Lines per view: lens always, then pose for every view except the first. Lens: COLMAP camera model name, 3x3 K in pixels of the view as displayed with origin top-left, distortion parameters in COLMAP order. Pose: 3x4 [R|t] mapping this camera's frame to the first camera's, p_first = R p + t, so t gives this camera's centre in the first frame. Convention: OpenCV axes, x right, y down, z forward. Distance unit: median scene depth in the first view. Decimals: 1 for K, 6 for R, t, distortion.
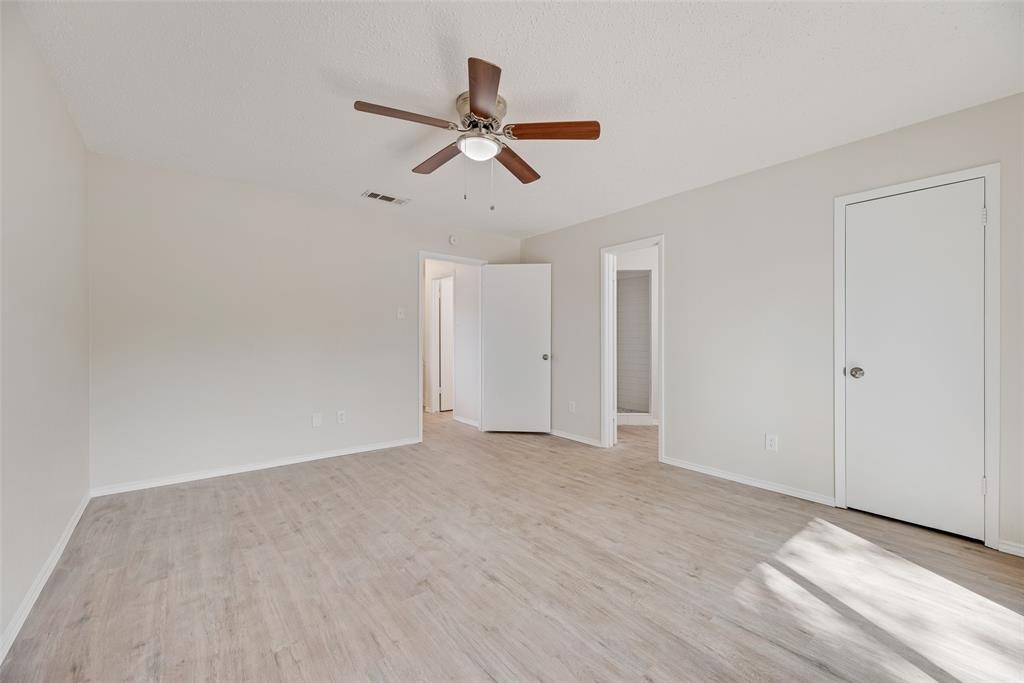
lens RADIAL K [[411.5, 0, 511.0], [0, 411.5, 341.6], [0, 0, 1]] dist [0.002876, -0.001512]
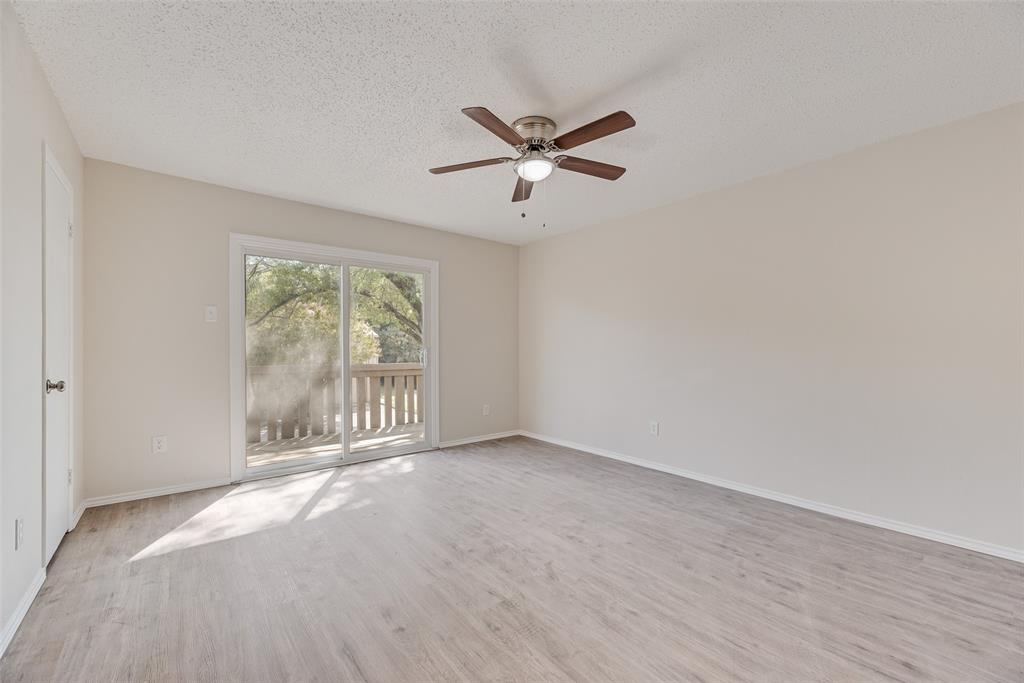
lens RADIAL K [[411.5, 0, 510.5], [0, 411.5, 348.9], [0, 0, 1]] dist [0.002876, -0.001512]
pose [[-0.999976, -0.006916, 0.000490, -0.017840], [-0.006917, 0.999974, -0.002087, 0.000863], [-0.000476, -0.002090, -0.999998, 2.028008]]
